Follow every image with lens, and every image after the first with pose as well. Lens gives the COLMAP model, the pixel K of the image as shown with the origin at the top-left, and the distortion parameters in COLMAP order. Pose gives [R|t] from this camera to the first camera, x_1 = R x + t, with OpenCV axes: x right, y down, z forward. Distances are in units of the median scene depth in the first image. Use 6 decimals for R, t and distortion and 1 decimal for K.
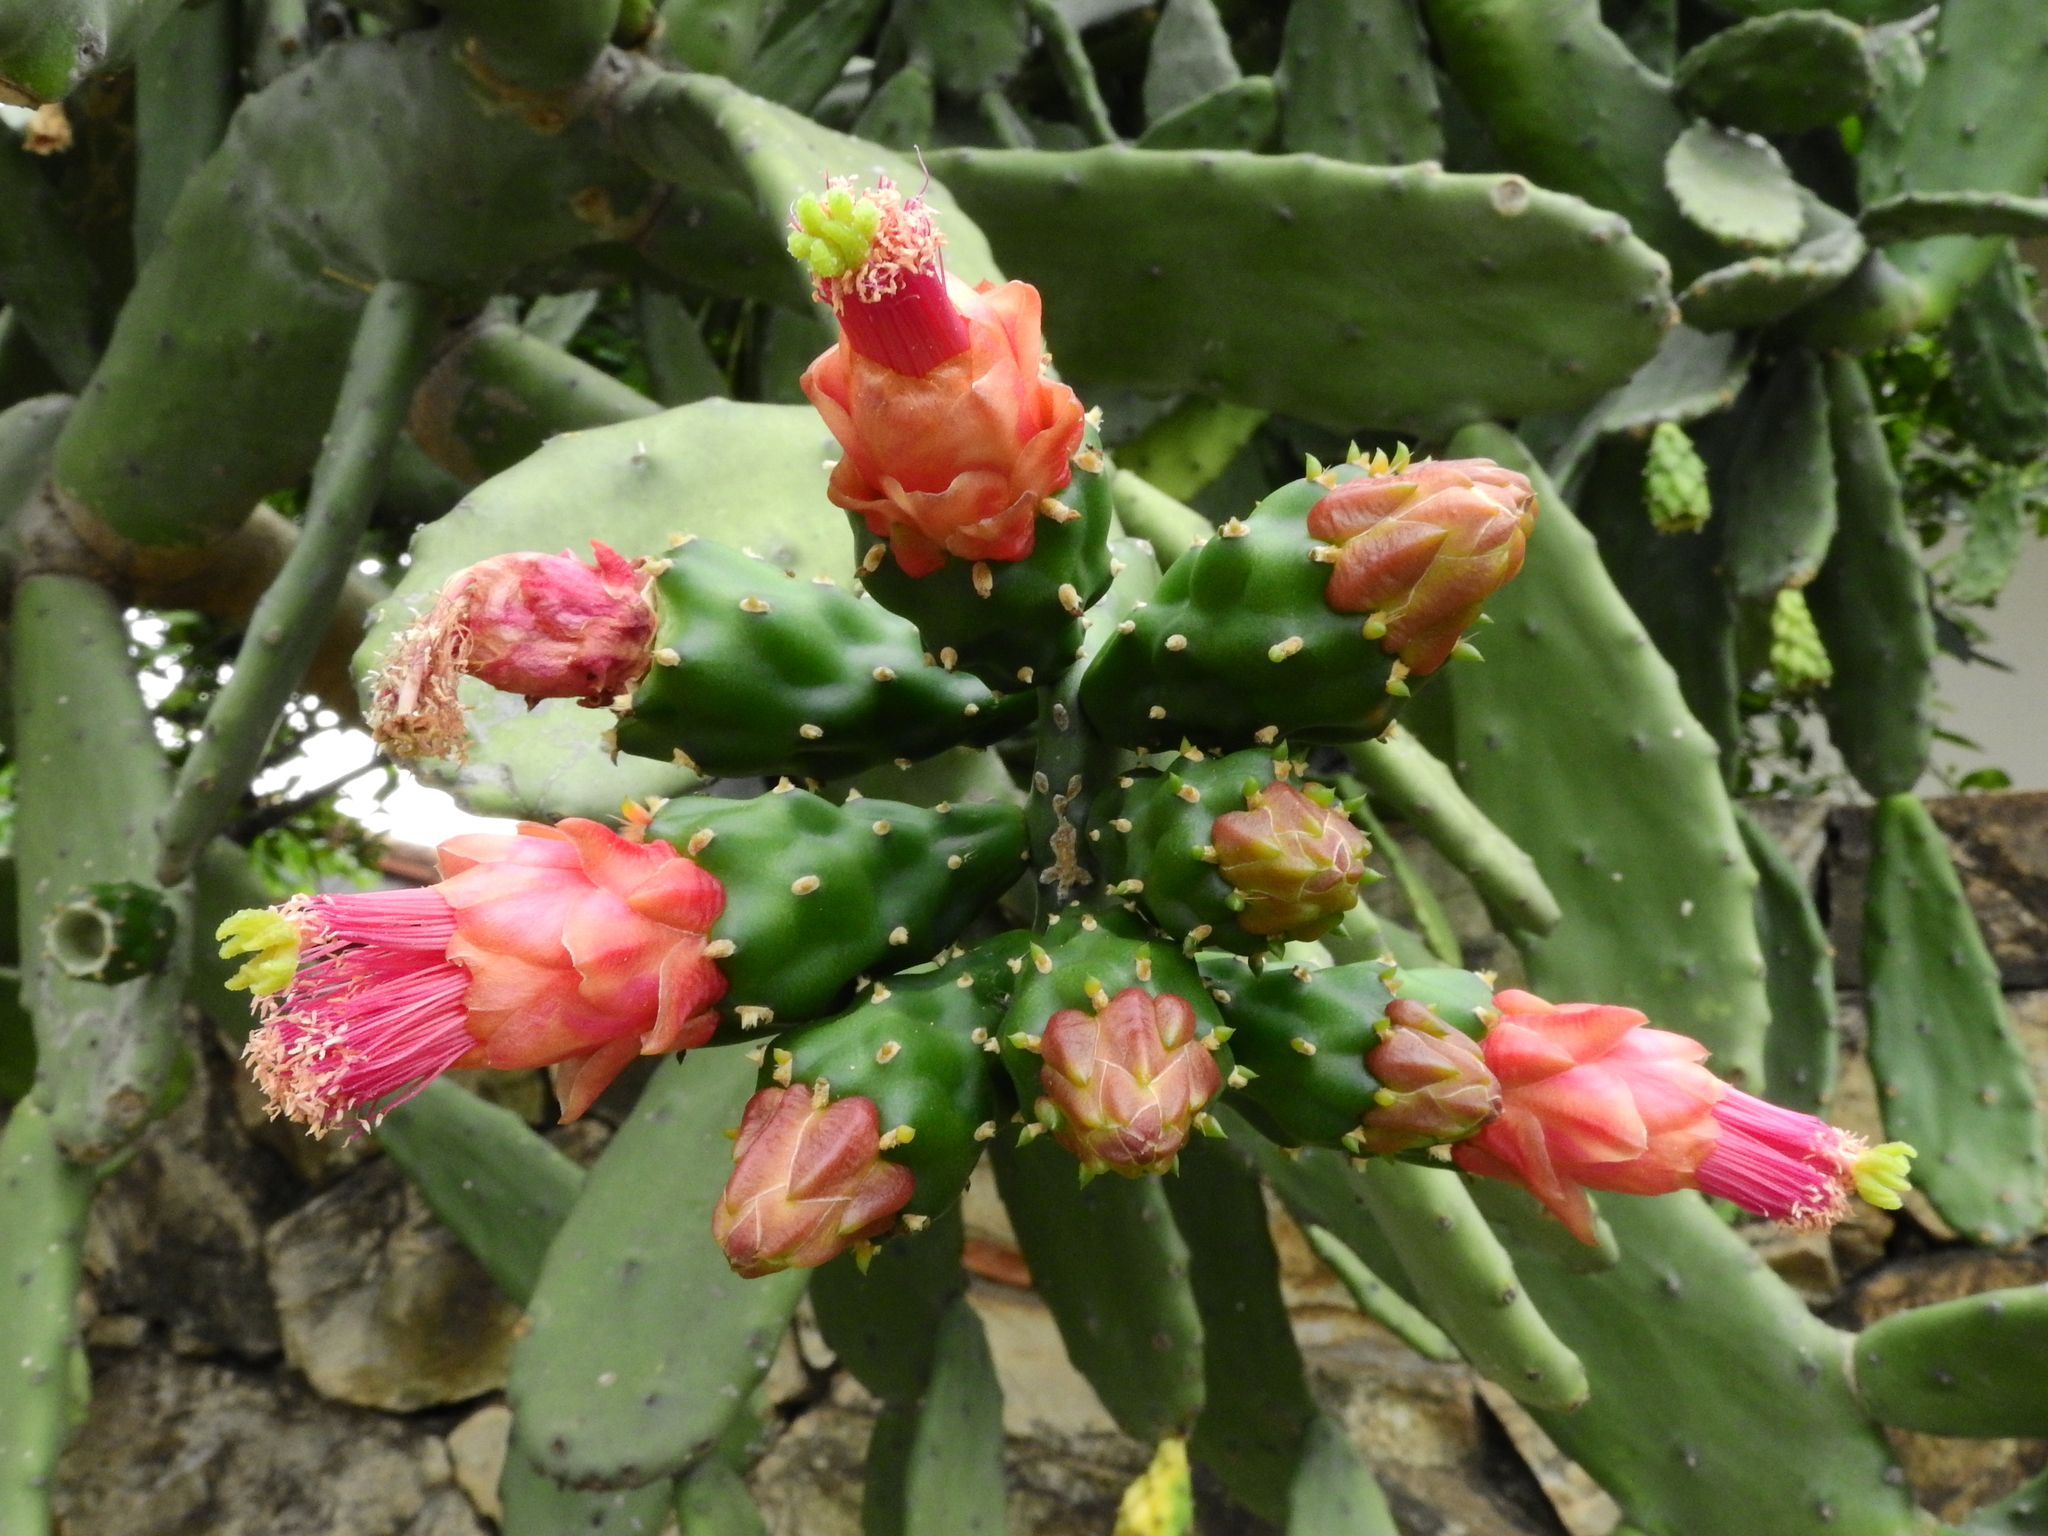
lens RADIAL K [[2379.5, 0, 1025.1], [0, 2379.5, 775.9], [0, 0, 1]] dist [-0.002343, 0.000000]
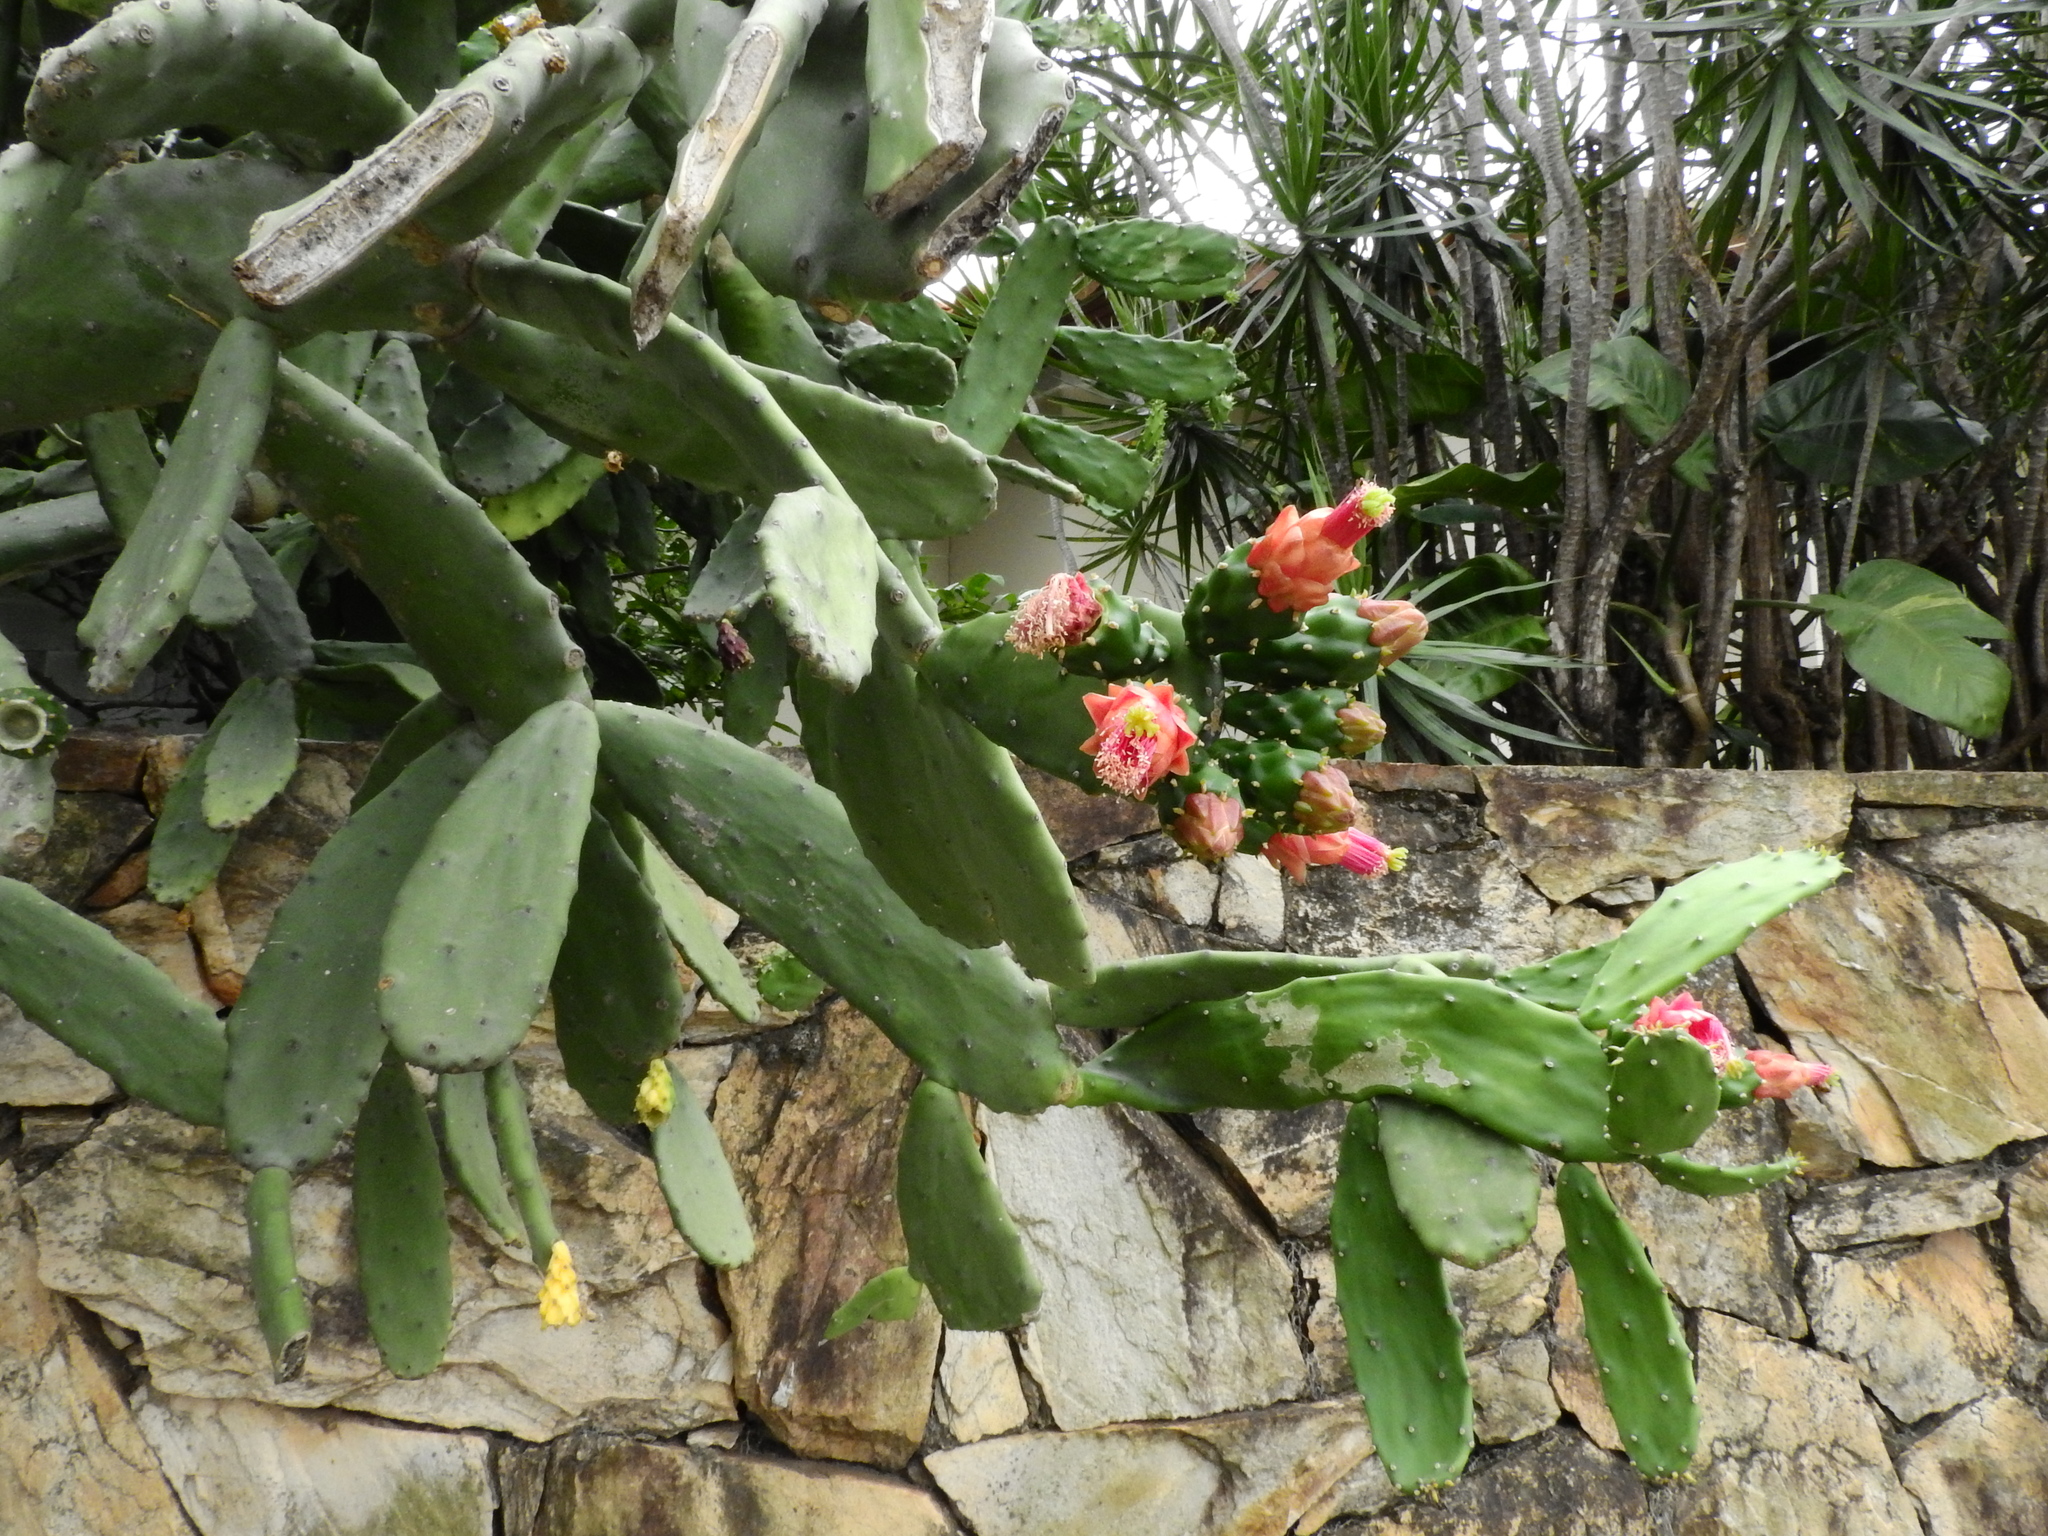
lens RADIAL K [[1455.2, 0, 1027.0], [0, 1455.2, 765.4], [0, 0, 1]] dist [0.005571, -0.000496]
pose [[0.815096, 0.086182, 0.572879, -0.433910], [-0.095330, 0.995346, -0.014100, 0.051169], [-0.571428, -0.043120, 0.819519, -0.081811]]
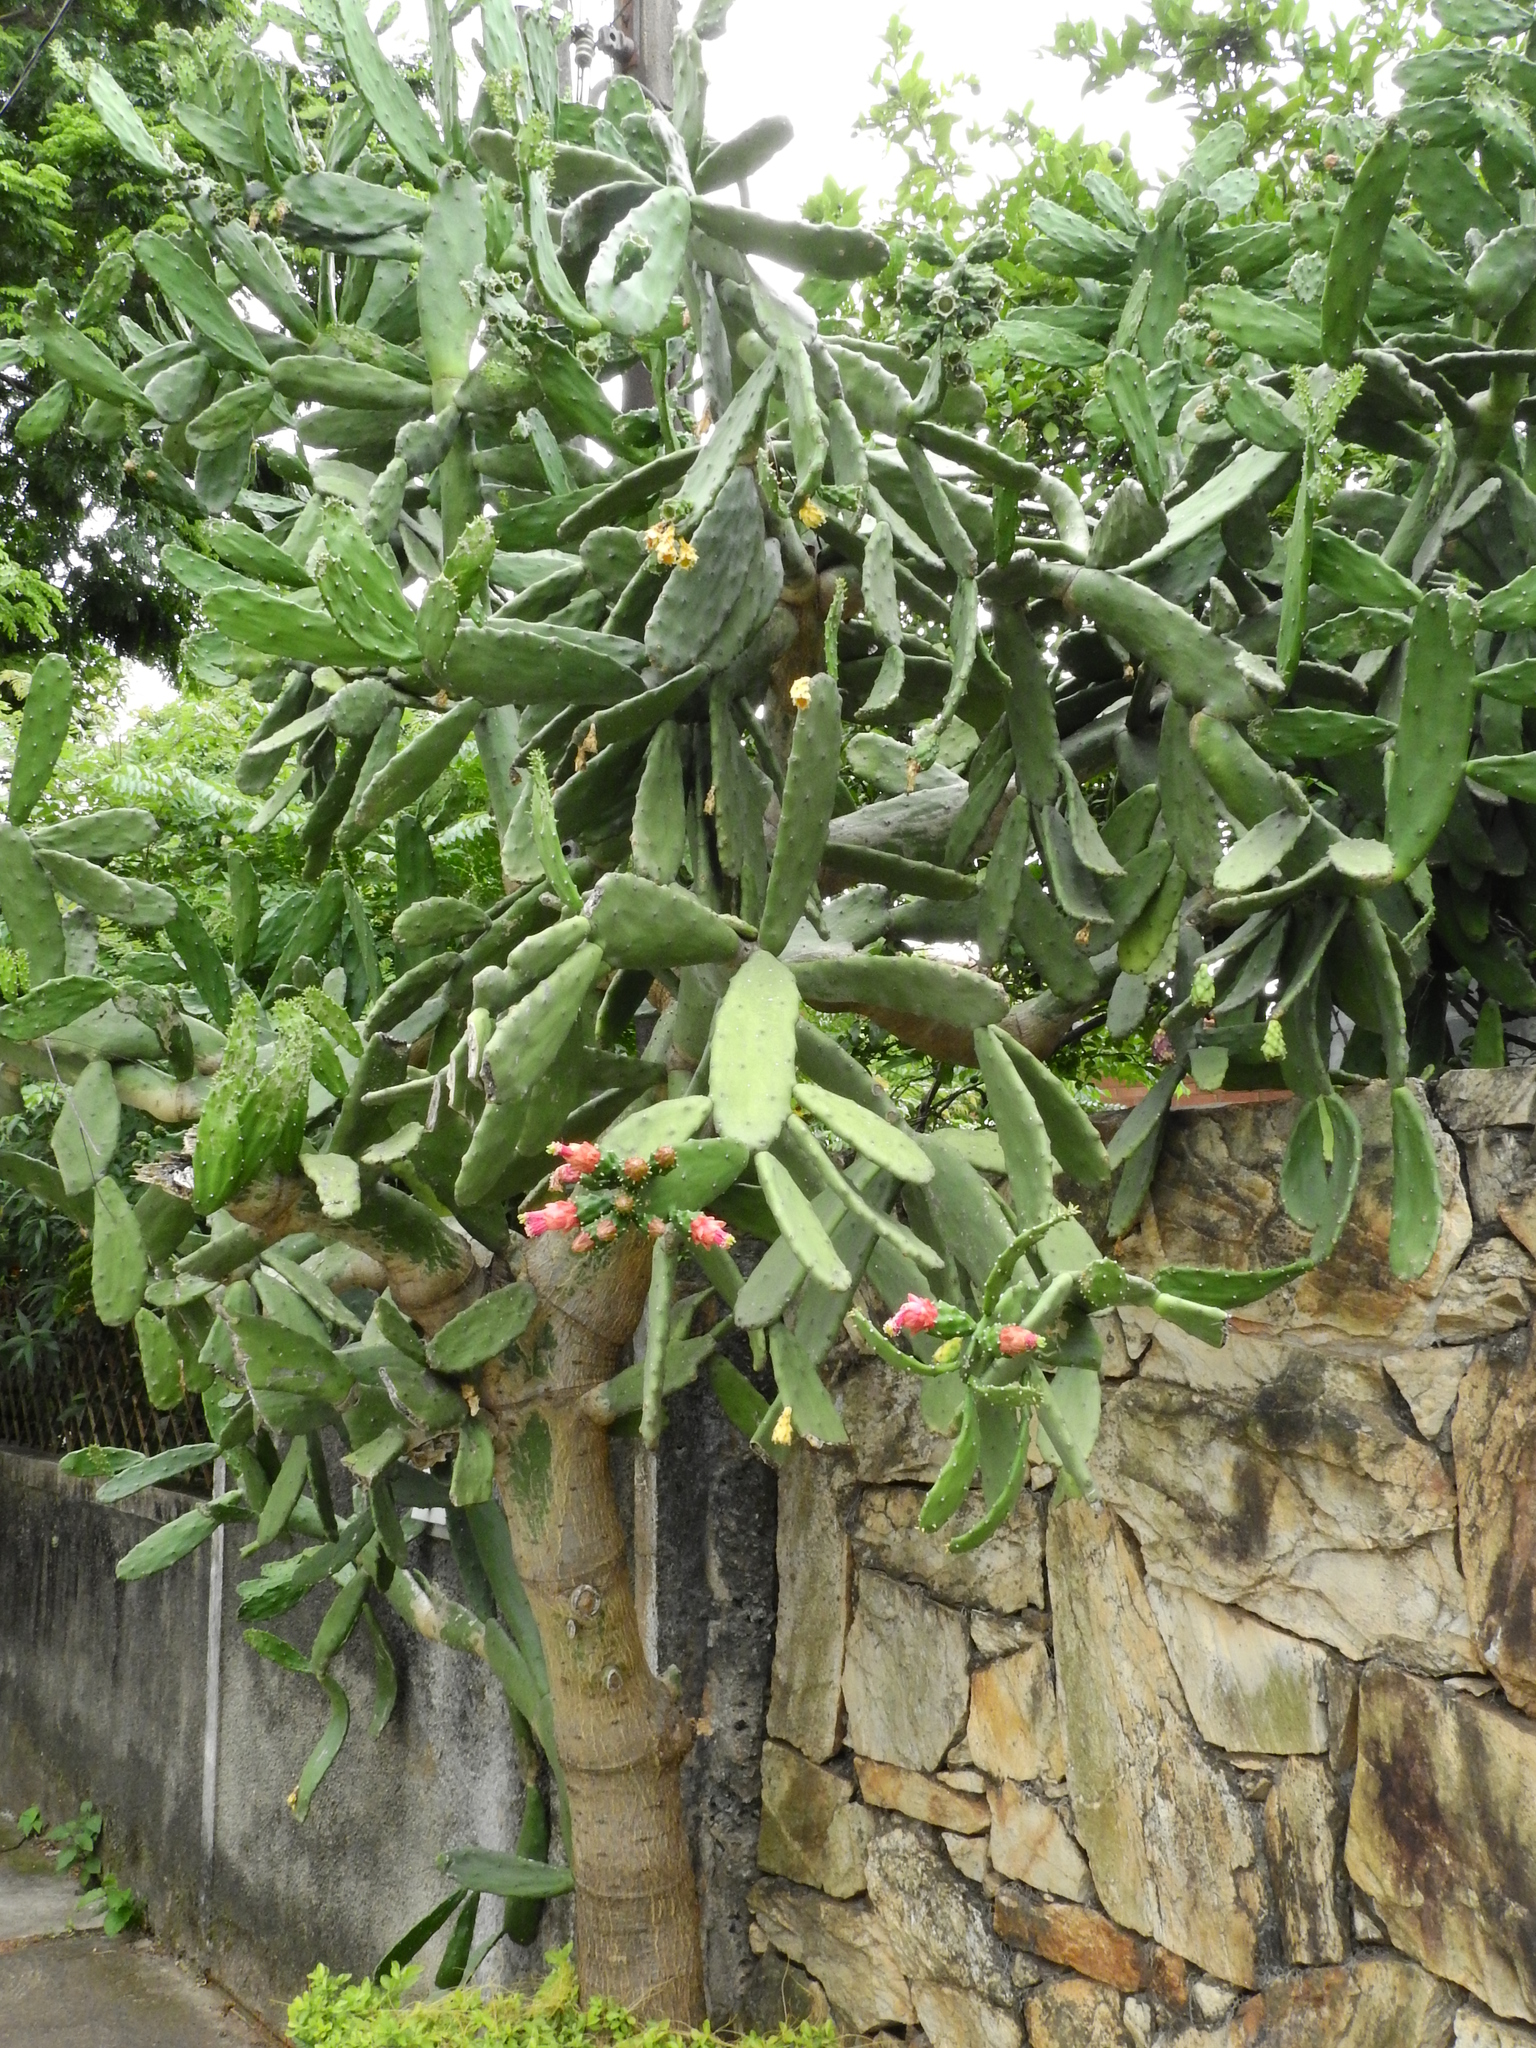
lens RADIAL K [[2094.1, 0, 769.3], [0, 2094.1, 1024.5], [0, 0, 1]] dist [-0.012448, 0.000000]
pose [[0.849322, -0.072573, -0.522863, 1.603978], [0.090658, 0.995841, 0.009040, -0.221690], [0.520032, -0.055080, 0.852369, -1.808541]]
